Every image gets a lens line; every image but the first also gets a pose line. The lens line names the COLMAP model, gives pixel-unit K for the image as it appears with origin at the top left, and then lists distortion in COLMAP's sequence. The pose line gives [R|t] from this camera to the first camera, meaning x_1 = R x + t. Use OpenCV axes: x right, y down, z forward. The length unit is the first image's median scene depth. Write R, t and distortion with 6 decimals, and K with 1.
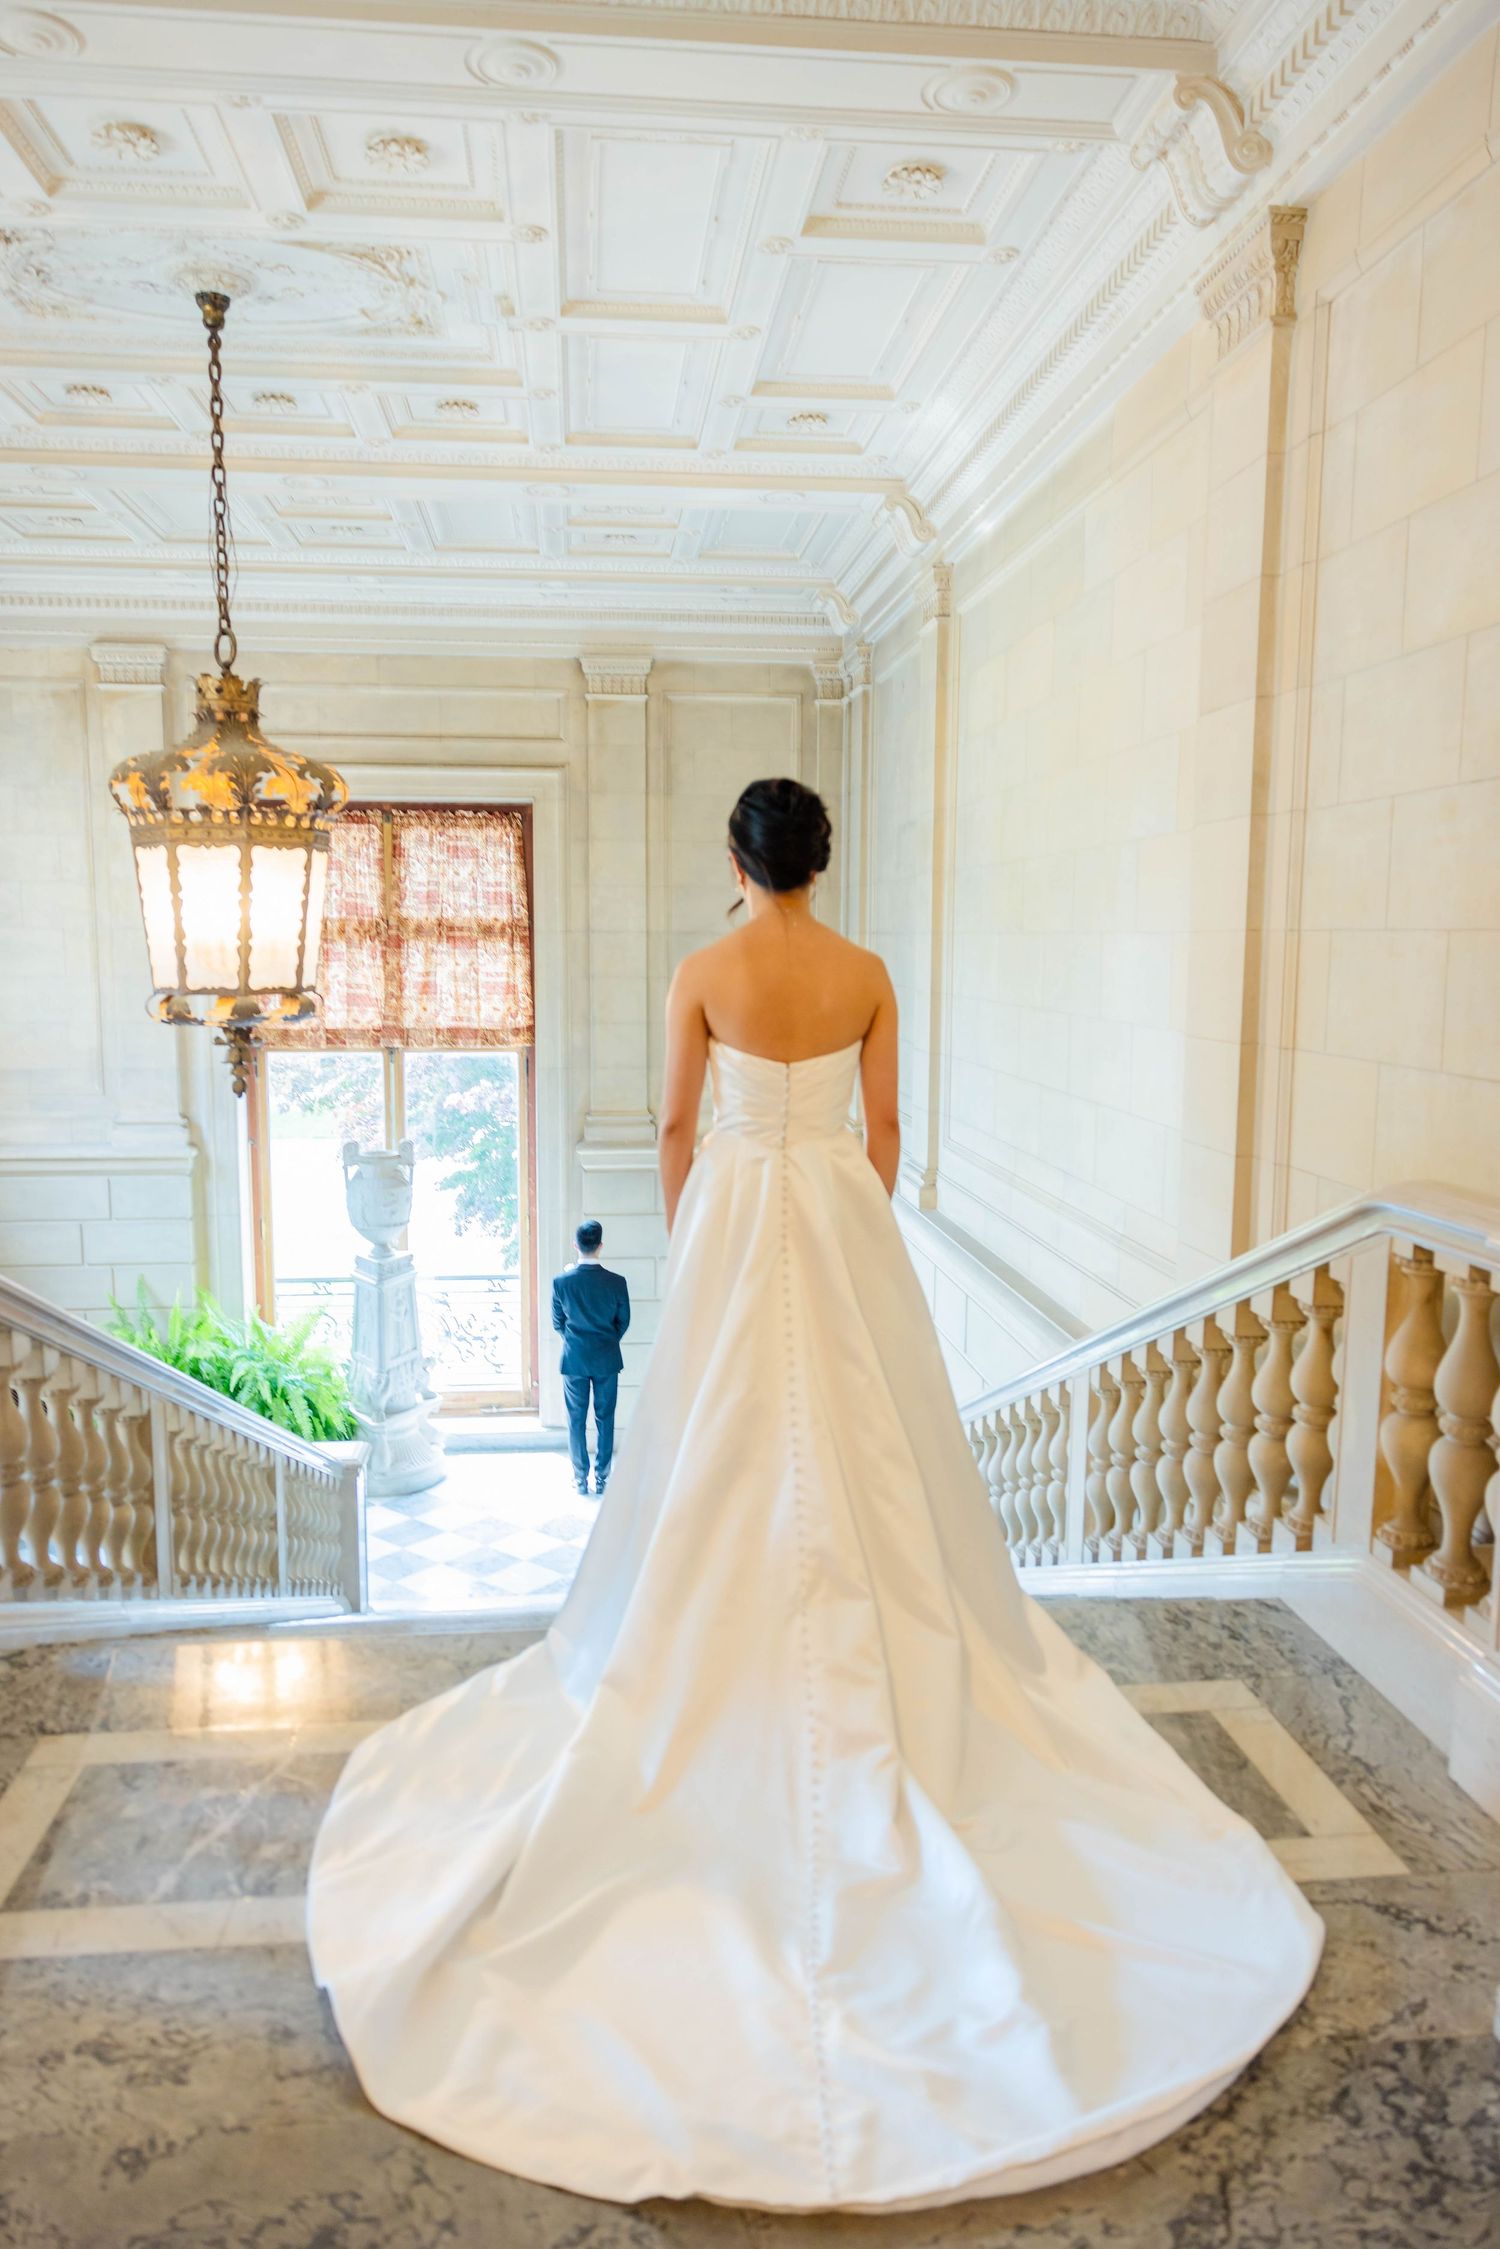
lens RADIAL K [[1447.0, 0, 735.5], [0, 1447.0, 1128.4], [0, 0, 1]] dist [0.002954, 0.002356]
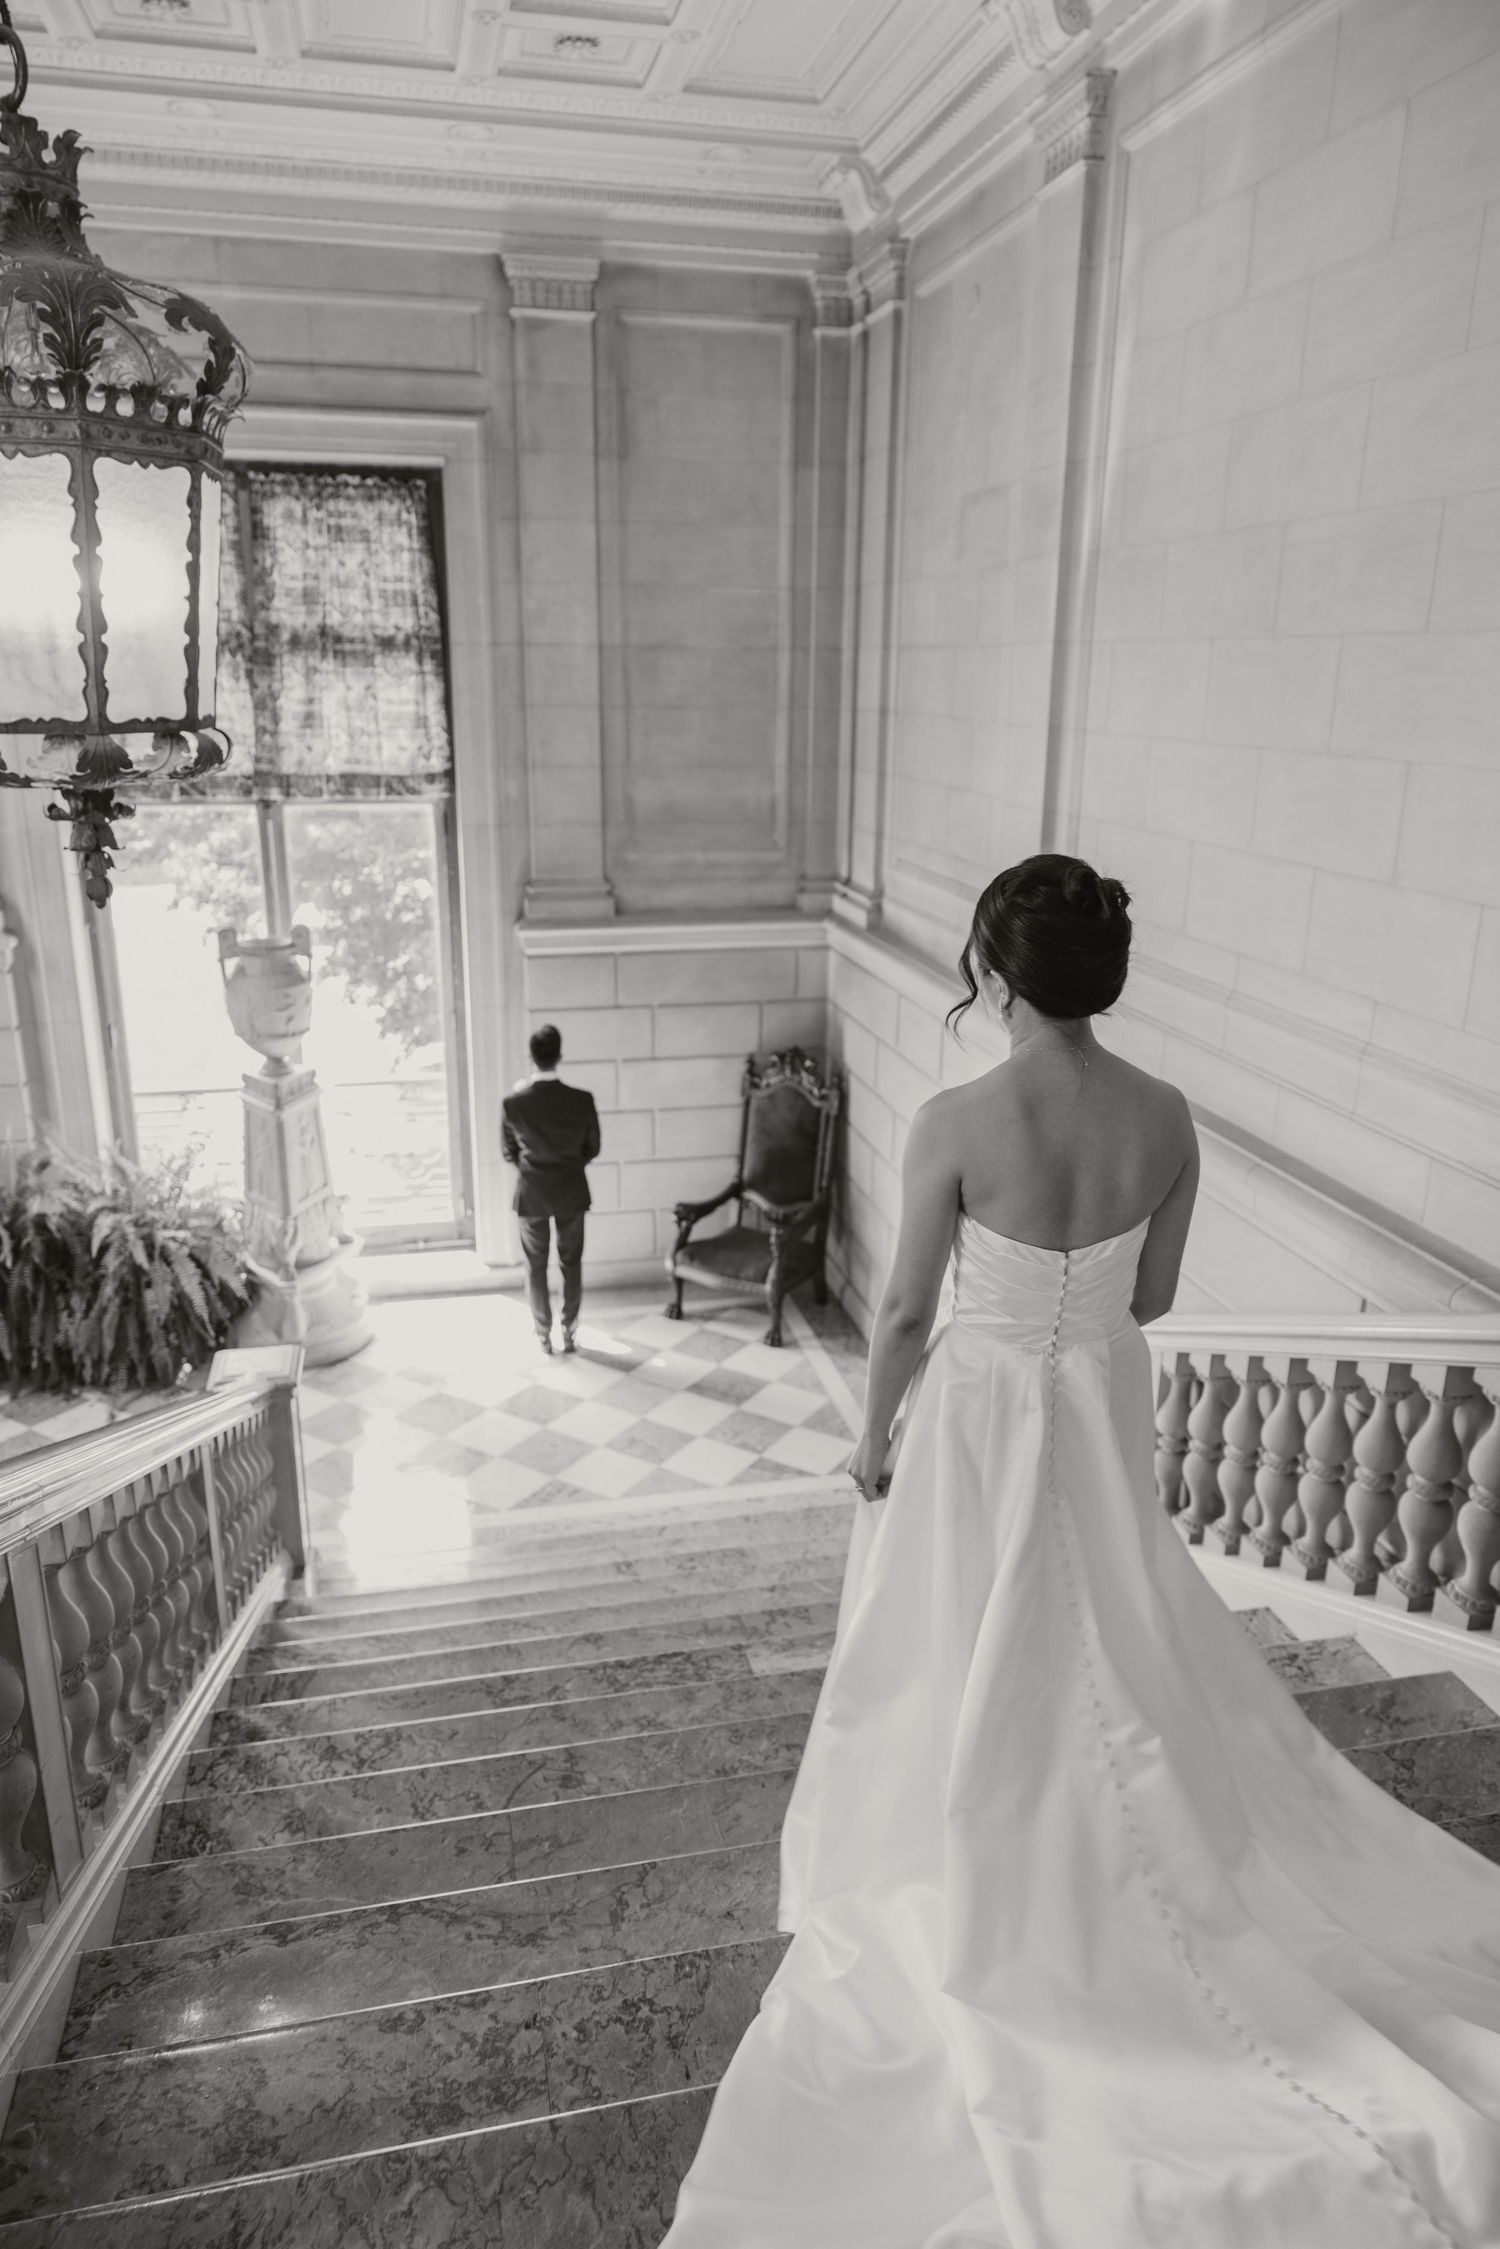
lens RADIAL K [[1447.0, 0, 741.7], [0, 1447.0, 1117.3], [0, 0, 1]] dist [0.002954, 0.002356]
pose [[0.993684, -0.028979, 0.108412, -0.077968], [0.010139, 0.985314, 0.170453, -0.019019], [-0.111760, -0.168277, 0.979384, 0.195333]]
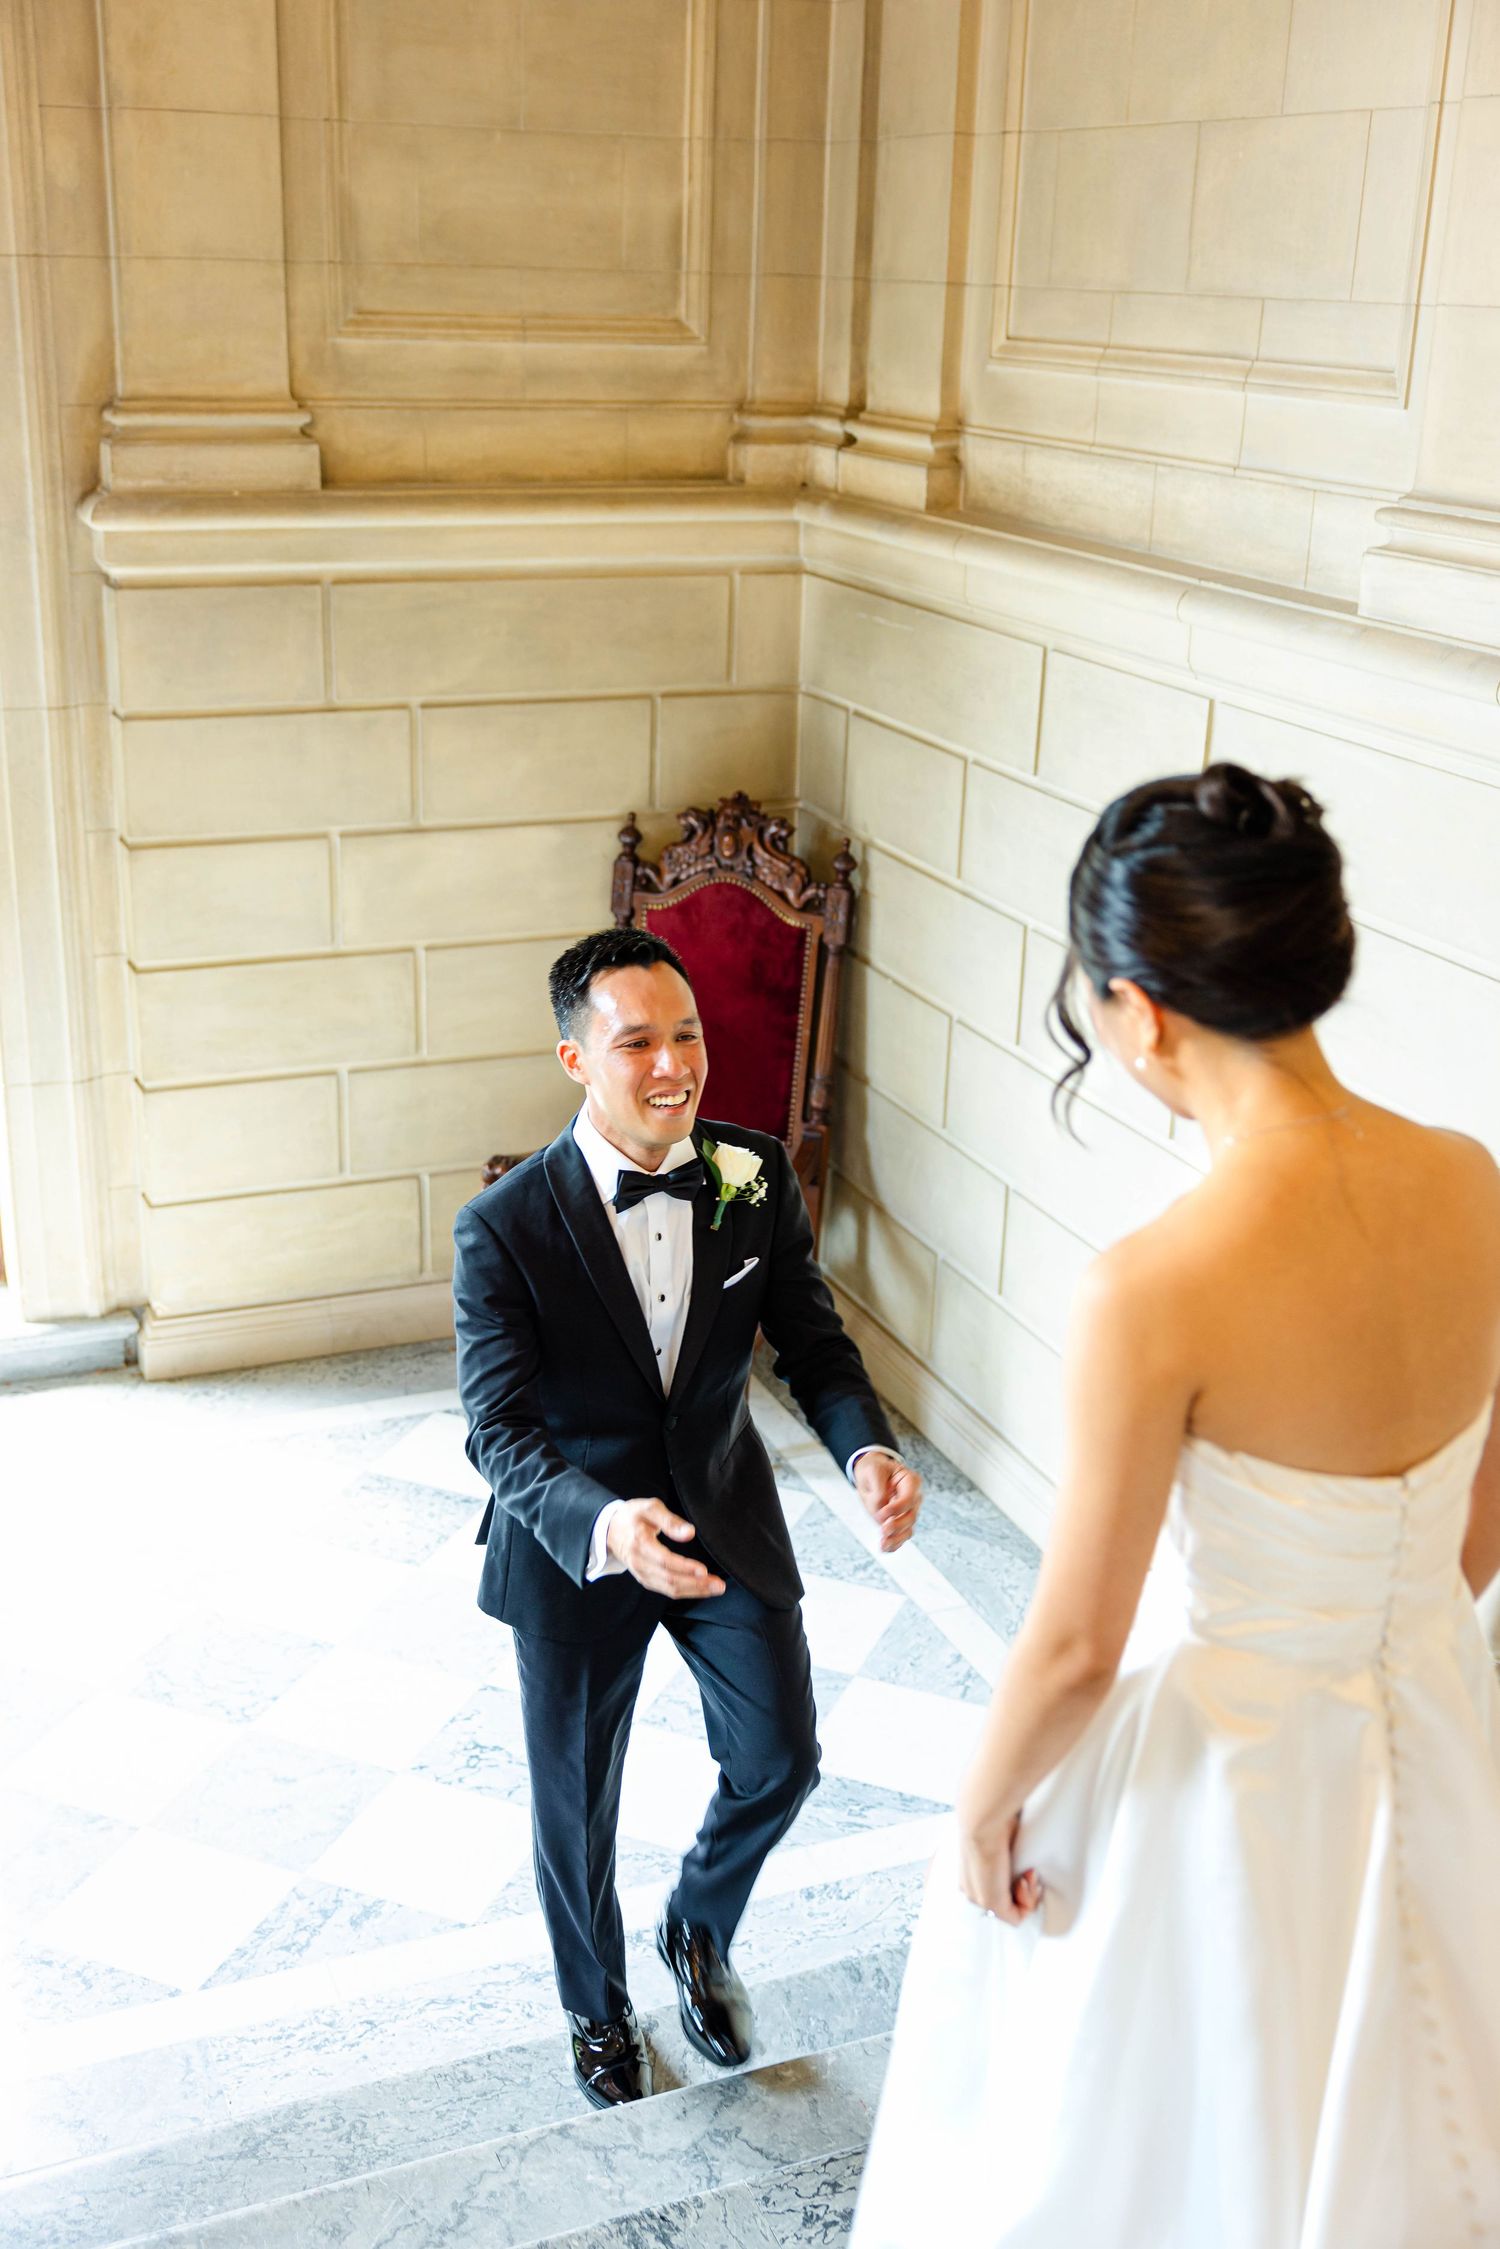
lens RADIAL K [[2361.5, 0, 743.7], [0, 2361.5, 1122.8], [0, 0, 1]] dist [-0.010571, 0.000000]
pose [[0.959081, -0.075606, 0.272852, -0.126393], [0.012456, 0.974021, 0.226113, 0.030022], [-0.282859, -0.213462, 0.935107, 0.440087]]
